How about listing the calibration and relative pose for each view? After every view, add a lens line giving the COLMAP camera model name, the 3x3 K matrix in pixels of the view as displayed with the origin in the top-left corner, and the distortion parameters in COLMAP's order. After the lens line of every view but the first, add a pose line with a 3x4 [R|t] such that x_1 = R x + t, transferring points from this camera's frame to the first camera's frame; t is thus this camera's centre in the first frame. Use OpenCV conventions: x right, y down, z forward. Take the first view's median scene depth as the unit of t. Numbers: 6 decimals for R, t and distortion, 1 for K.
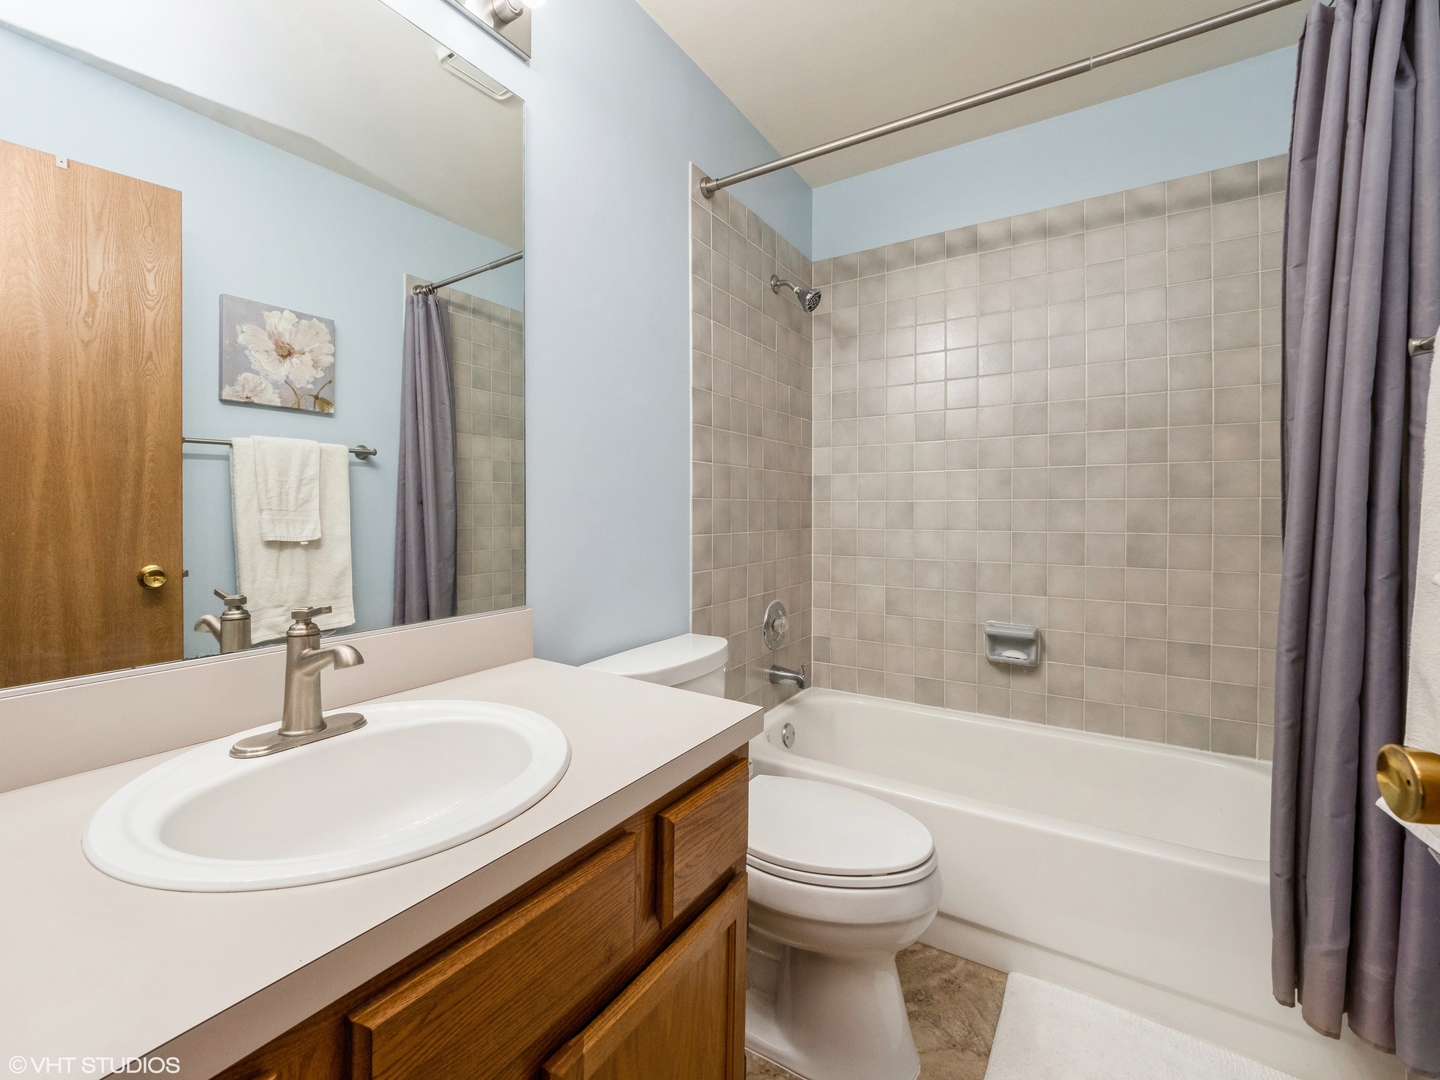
lens RADIAL K [[631.5, 0, 720.0], [0, 631.5, 540.0], [0, 0, 1]] dist [0.000910, -0.000180]
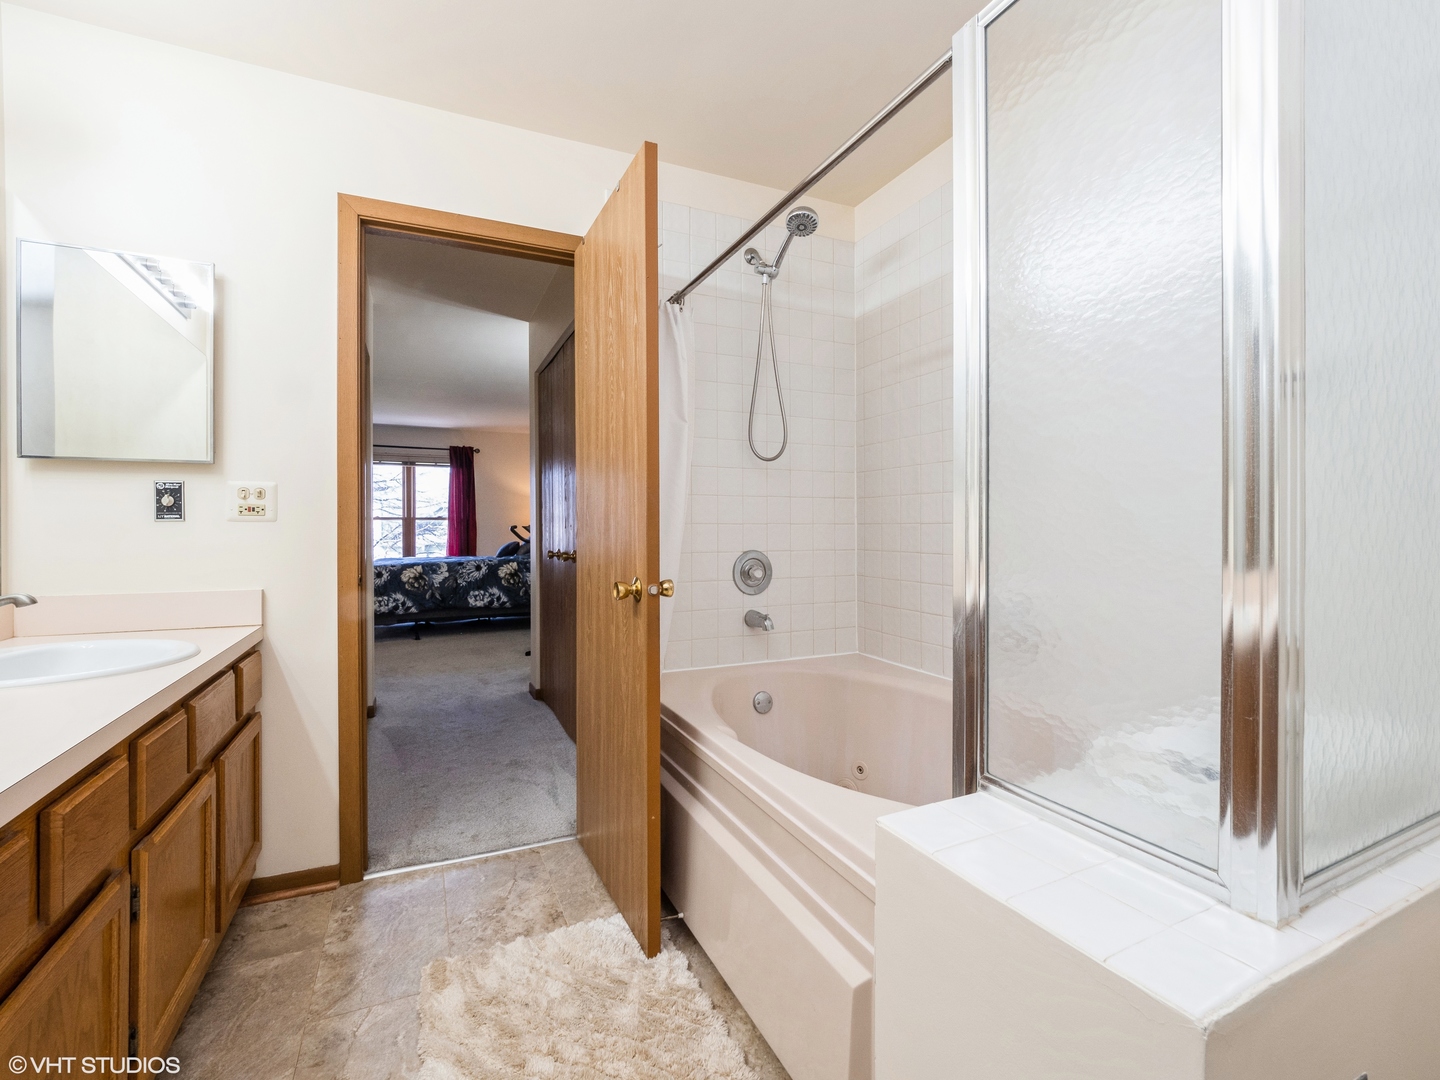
lens RADIAL K [[631.5, 0, 720.0], [0, 631.5, 540.0], [0, 0, 1]] dist [0.000910, -0.000180]
pose [[0.527338, -0.044795, 0.848474, -0.655102], [0.066184, 0.997741, 0.011541, 0.082188], [-0.847074, 0.050070, 0.529112, -0.917617]]
